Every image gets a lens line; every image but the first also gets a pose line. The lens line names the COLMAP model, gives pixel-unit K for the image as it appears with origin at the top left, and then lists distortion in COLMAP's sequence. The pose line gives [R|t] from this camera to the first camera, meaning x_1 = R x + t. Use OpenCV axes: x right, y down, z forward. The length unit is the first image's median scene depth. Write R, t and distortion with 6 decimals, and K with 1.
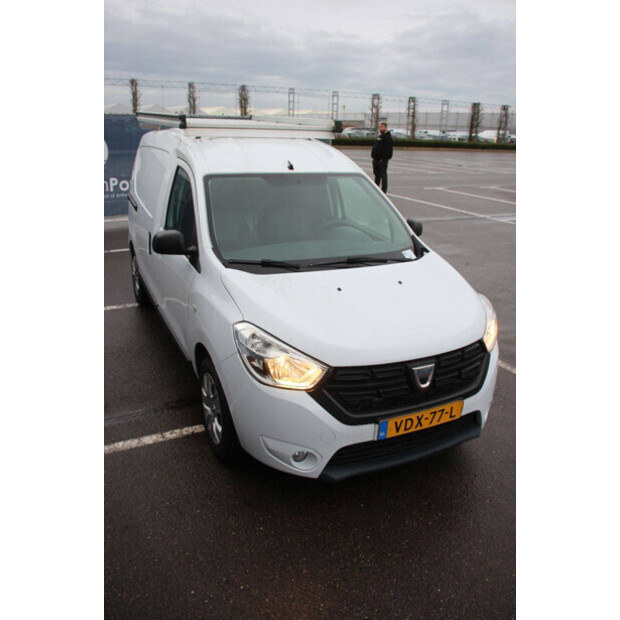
lens RADIAL K [[497.9, 0, 310.0], [0, 497.9, 310.0], [0, 0, 1]] dist [-0.080723, 0.004480]
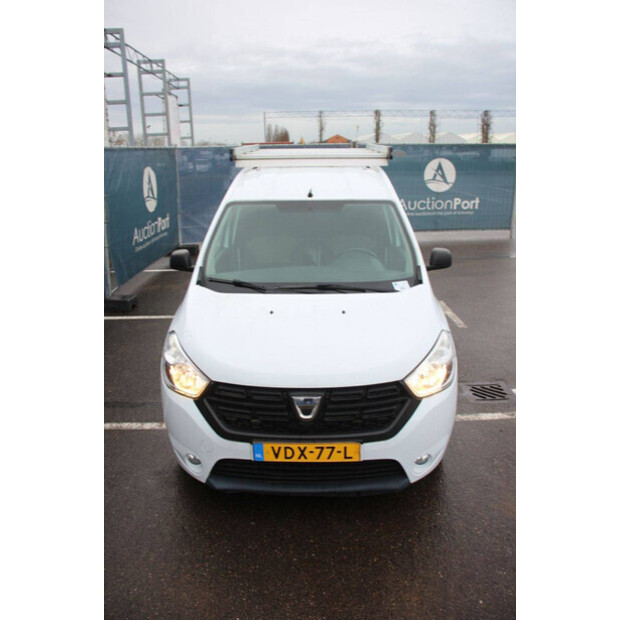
lens RADIAL K [[497.9, 0, 310.0], [0, 497.9, 310.0], [0, 0, 1]] dist [-0.080723, 0.004480]
pose [[0.895493, 0.094257, -0.434981, 0.612114], [-0.115703, 0.993017, -0.023017, -0.032915], [0.429774, 0.070940, 0.900146, 0.104582]]
